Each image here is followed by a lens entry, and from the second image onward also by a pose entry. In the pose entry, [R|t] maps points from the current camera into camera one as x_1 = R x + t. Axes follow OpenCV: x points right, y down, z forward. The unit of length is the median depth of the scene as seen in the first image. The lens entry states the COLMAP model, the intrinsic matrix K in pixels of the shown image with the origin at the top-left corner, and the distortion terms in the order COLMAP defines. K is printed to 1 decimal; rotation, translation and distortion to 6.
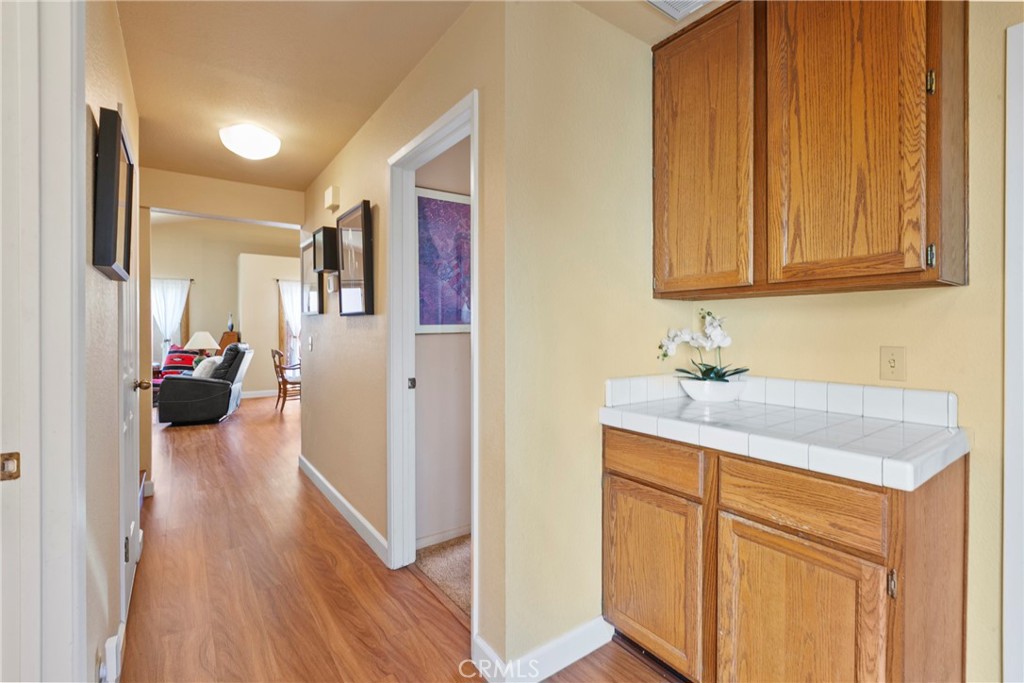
lens RADIAL K [[463.7, 0, 511.3], [0, 463.7, 333.1], [0, 0, 1]] dist [0.000062, 0.000201]
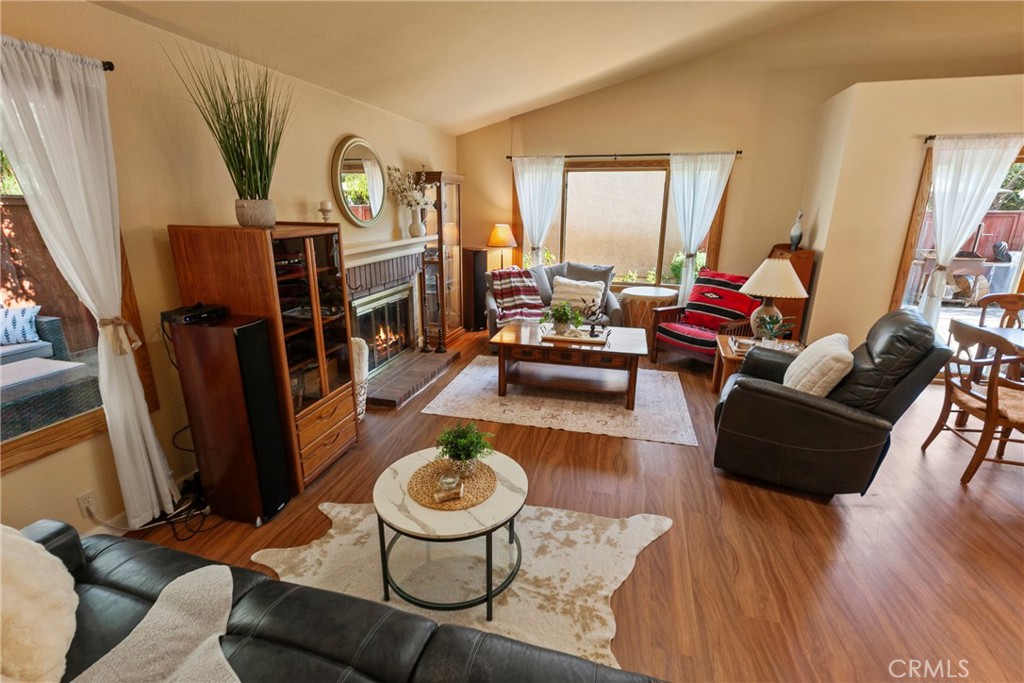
lens RADIAL K [[463.7, 0, 511.3], [0, 463.7, 333.1], [0, 0, 1]] dist [0.000062, 0.000201]
pose [[0.629120, 0.213422, -0.747435, -0.394255], [-0.009766, 0.963663, 0.266943, -0.049520], [0.777247, -0.160640, 0.608343, 0.397122]]
